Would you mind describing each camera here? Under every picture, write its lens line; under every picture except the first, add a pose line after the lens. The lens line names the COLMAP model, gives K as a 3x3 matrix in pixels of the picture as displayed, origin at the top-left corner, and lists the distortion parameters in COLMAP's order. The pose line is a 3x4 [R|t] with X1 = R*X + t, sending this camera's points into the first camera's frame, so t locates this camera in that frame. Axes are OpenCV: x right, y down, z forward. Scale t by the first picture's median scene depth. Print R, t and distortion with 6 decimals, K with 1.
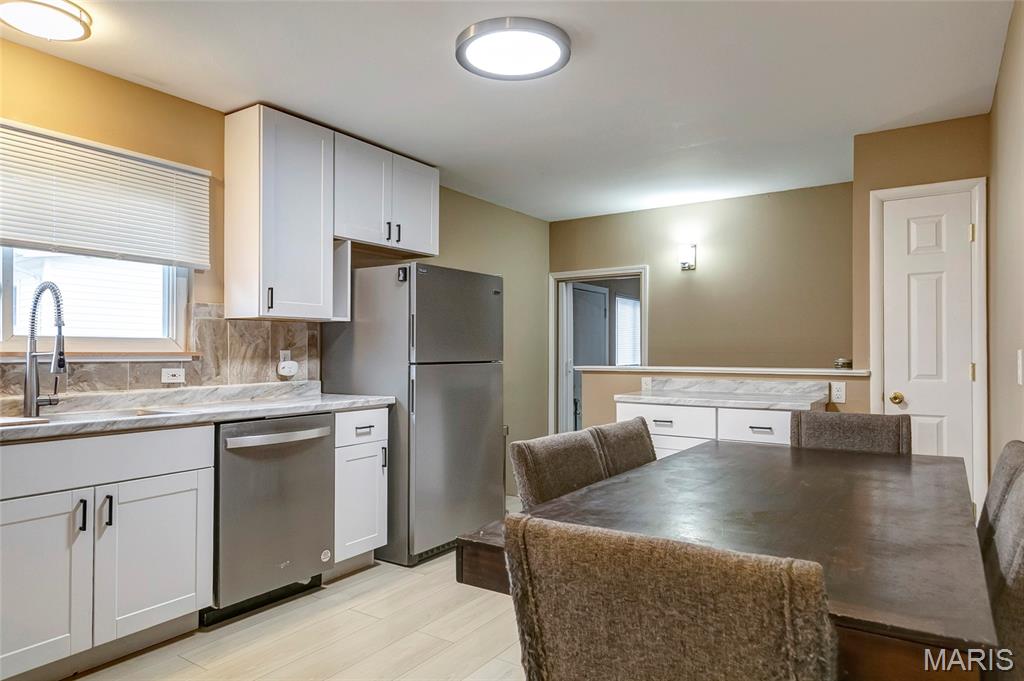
lens RADIAL K [[638.0, 0, 512.7], [0, 638.0, 352.3], [0, 0, 1]] dist [0.003665, 0.000303]
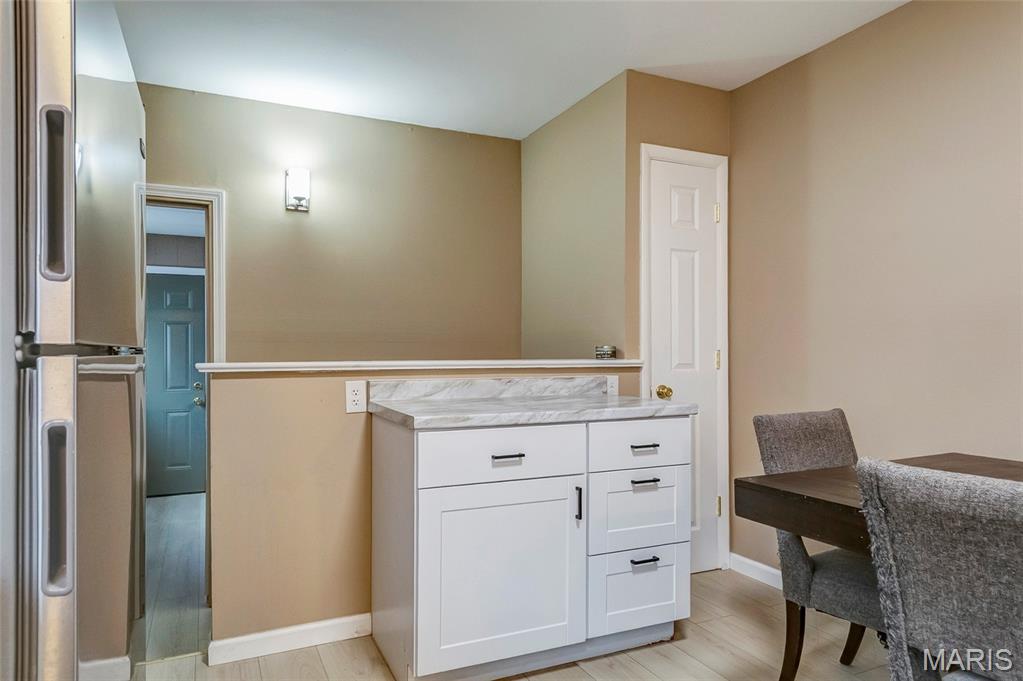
lens RADIAL K [[637.3, 0, 512.2], [0, 637.3, 352.2], [0, 0, 1]] dist [0.003665, 0.000303]
pose [[0.510165, -0.000843, 0.860076, -0.232598], [0.002284, 0.999997, -0.000374, 0.017847], [-0.860074, 0.002156, 0.510166, 0.699933]]
